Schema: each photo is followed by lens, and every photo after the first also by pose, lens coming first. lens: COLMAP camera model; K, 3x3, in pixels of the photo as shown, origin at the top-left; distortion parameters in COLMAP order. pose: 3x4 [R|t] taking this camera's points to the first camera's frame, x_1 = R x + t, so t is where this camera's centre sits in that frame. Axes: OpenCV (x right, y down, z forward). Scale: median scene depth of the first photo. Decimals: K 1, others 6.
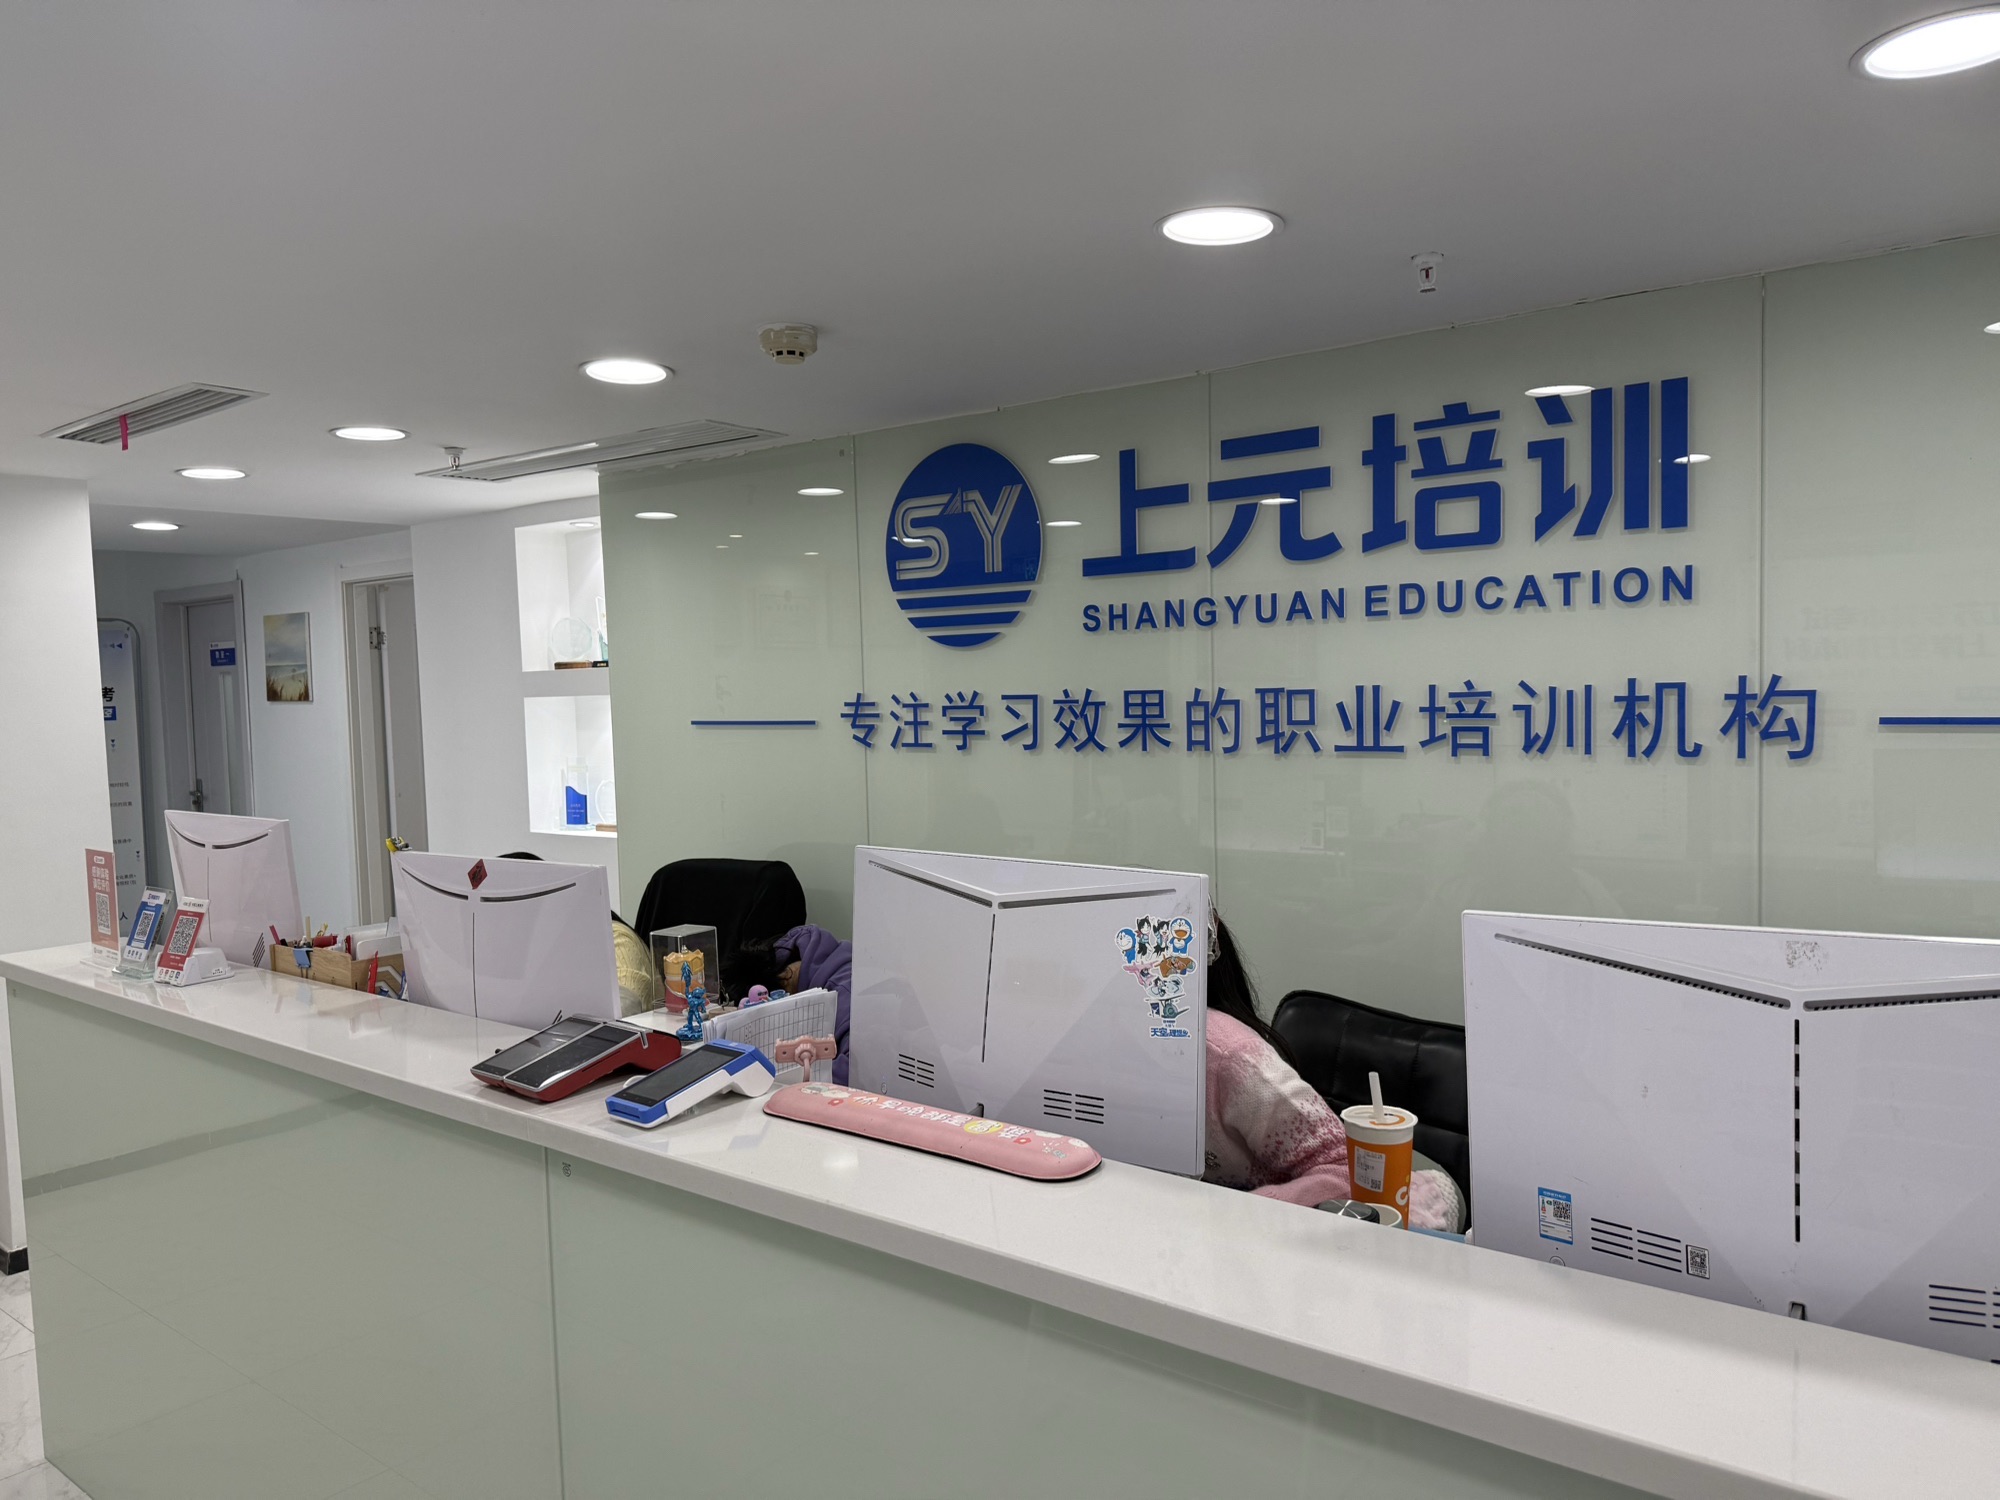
lens RADIAL K [[1392.1, 0, 999.3], [0, 1392.1, 761.0], [0, 0, 1]] dist [0.002579, -0.009876]
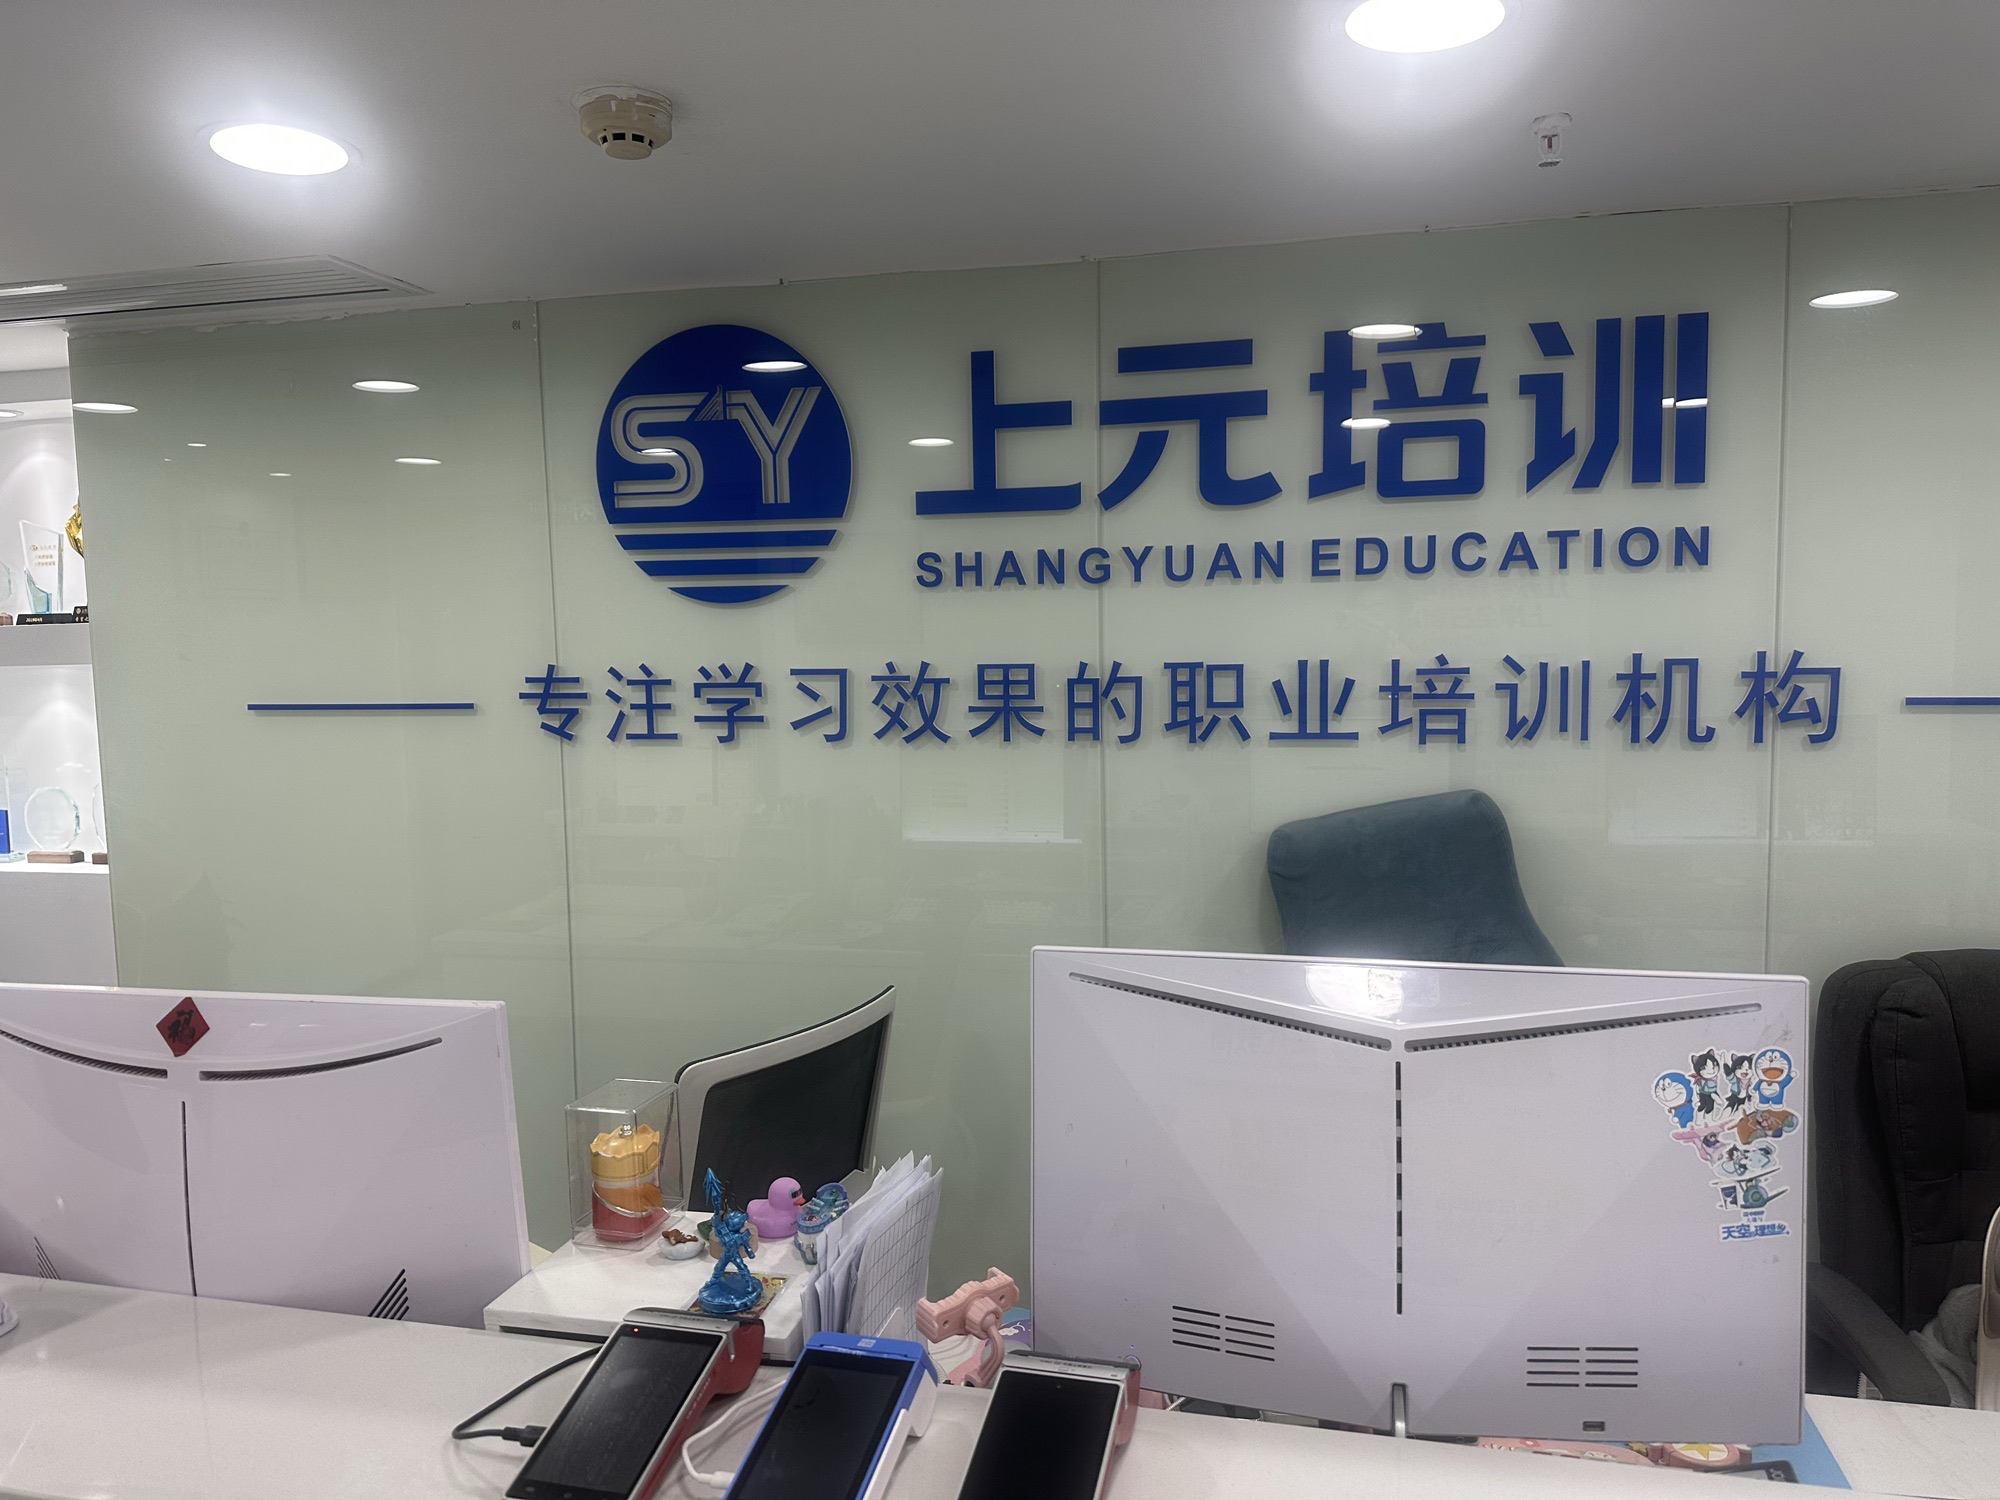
lens RADIAL K [[1418.7, 0, 1011.9], [0, 1418.7, 745.9], [0, 0, 1]] dist [0.024127, -0.030798]
pose [[0.911306, -0.025138, 0.410961, -0.252083], [0.017504, 0.999597, 0.022329, -0.025772], [-0.411357, -0.013155, 0.911379, 0.312337]]
